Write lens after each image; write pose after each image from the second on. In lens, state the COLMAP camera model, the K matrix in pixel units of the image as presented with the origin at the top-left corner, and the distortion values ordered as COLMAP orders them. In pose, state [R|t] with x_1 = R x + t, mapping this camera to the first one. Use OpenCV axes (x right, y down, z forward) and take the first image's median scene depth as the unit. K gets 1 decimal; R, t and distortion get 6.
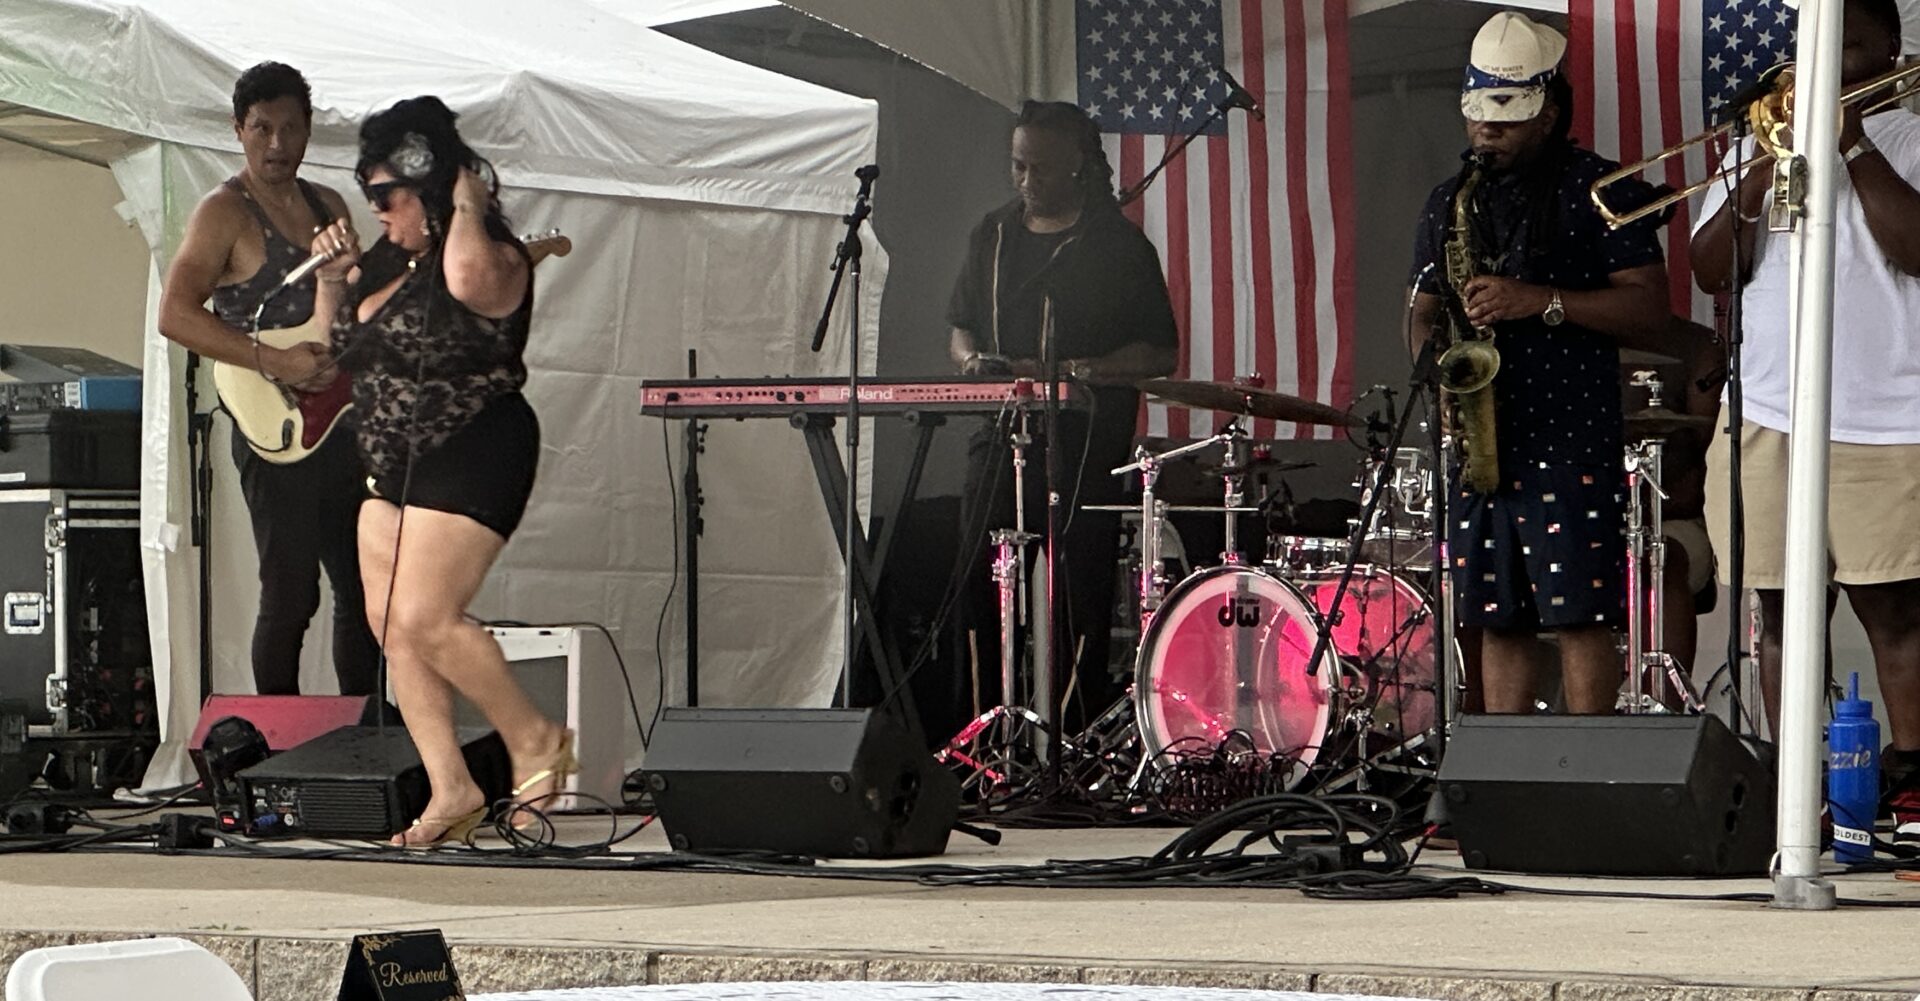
lens RADIAL K [[6253.8, 0, 960.2], [0, 6253.8, 499.8], [0, 0, 1]] dist [0.038835, 0.000000]
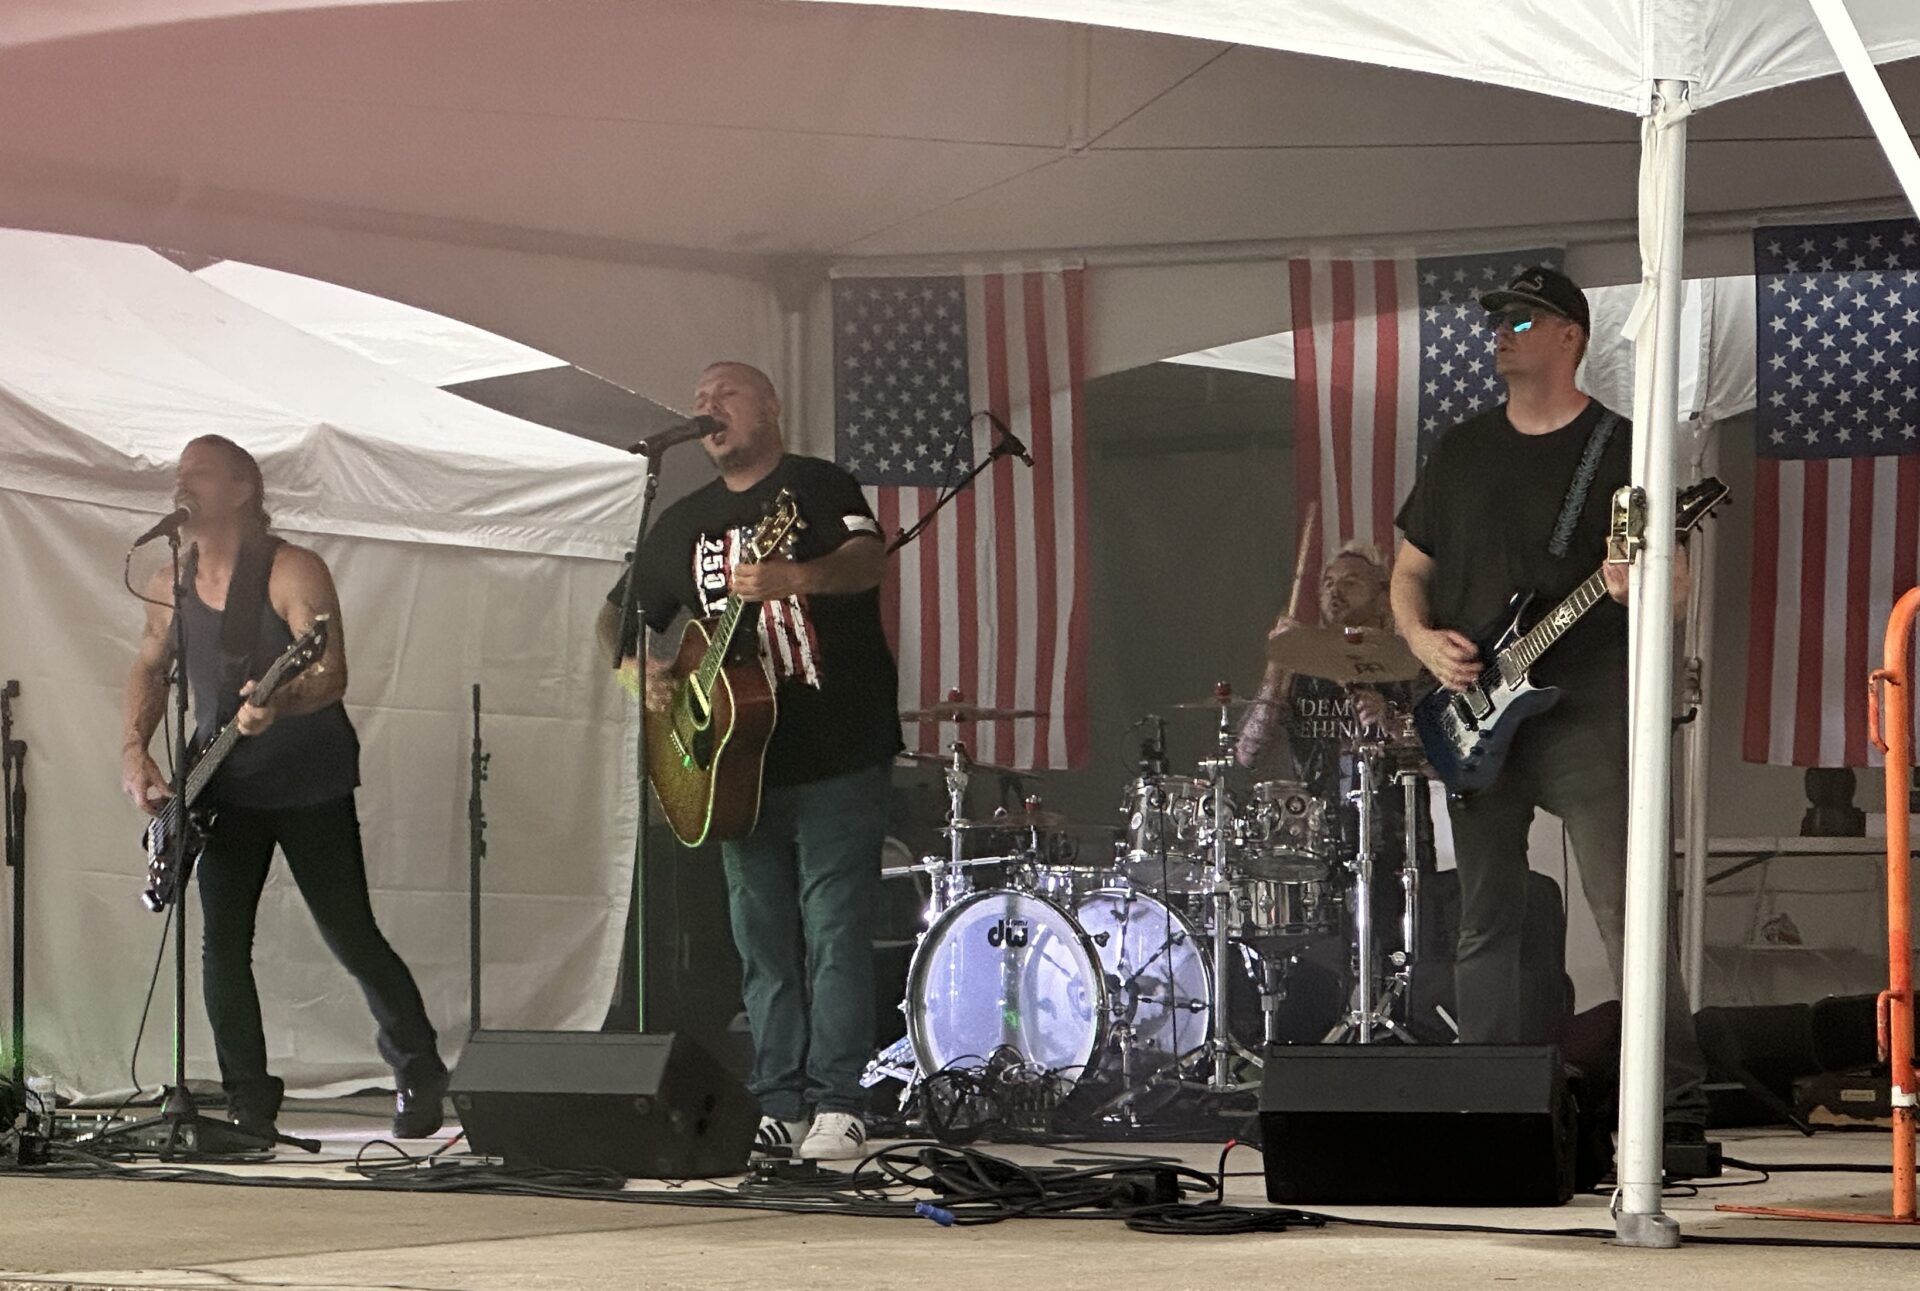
lens RADIAL K [[4920.3, 0, 957.2], [0, 4920.3, 647.1], [0, 0, 1]] dist [-0.056486, 0.000000]
pose [[0.997599, 0.005763, 0.069017, -0.018936], [-0.003404, 0.999408, -0.034245, -0.001630], [-0.069173, 0.033928, 0.997028, 0.152915]]
